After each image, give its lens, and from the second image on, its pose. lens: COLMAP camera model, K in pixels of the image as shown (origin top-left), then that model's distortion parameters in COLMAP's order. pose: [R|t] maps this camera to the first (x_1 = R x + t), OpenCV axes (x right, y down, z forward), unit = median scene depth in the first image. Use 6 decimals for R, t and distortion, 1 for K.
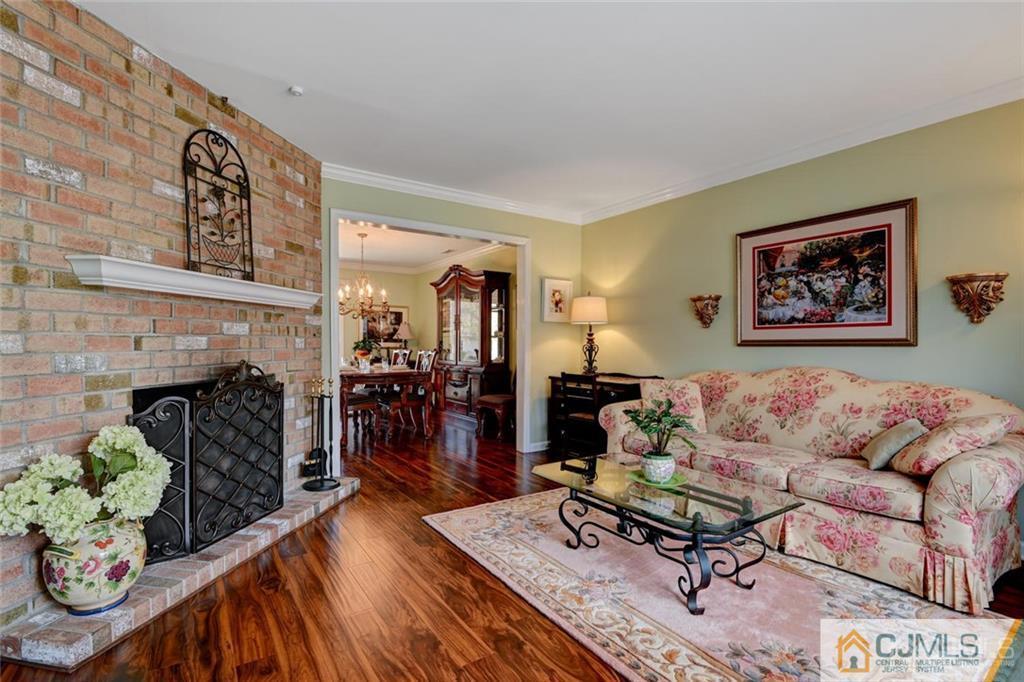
lens RADIAL K [[471.5, 0, 506.1], [0, 471.5, 346.0], [0, 0, 1]] dist [0.008511, -0.008198]
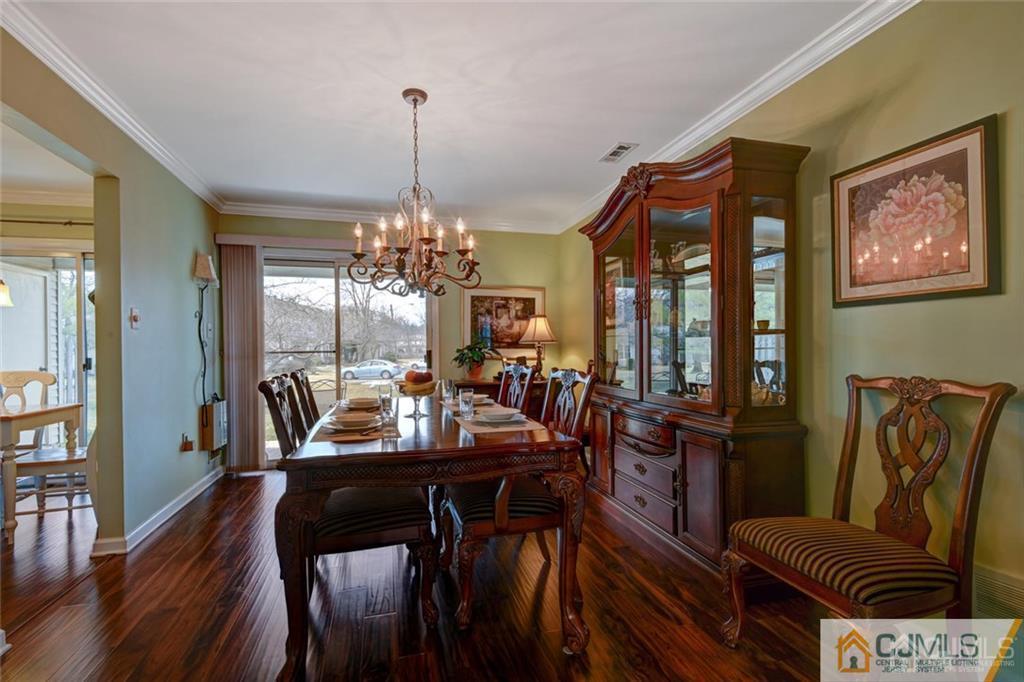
lens RADIAL K [[471.5, 0, 493.0], [0, 471.5, 349.4], [0, 0, 1]] dist [0.008511, -0.008198]
pose [[0.938611, -0.006725, -0.344912, -0.222100], [0.006042, 0.999977, -0.003055, -0.016436], [0.344925, 0.000783, 0.938630, 1.469063]]
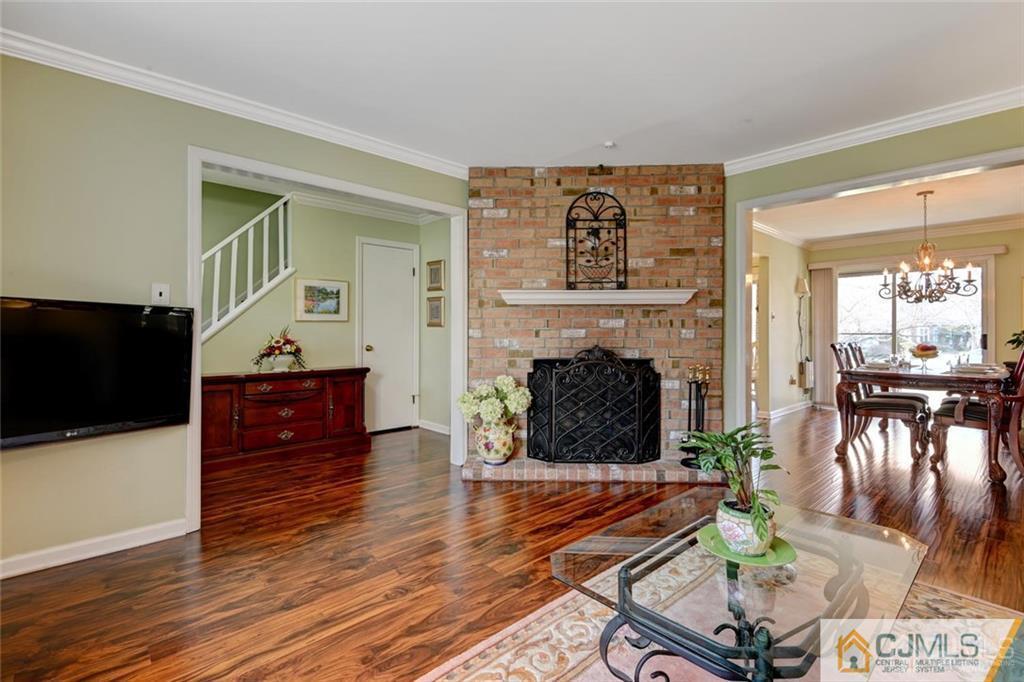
lens RADIAL K [[471.5, 0, 521.0], [0, 471.5, 327.6], [0, 0, 1]] dist [0.008511, -0.008198]
pose [[0.164547, -0.005612, -0.986353, 0.805923], [-0.009379, 0.999930, -0.007254, -0.012187], [0.986325, 0.010444, 0.164482, 0.529622]]
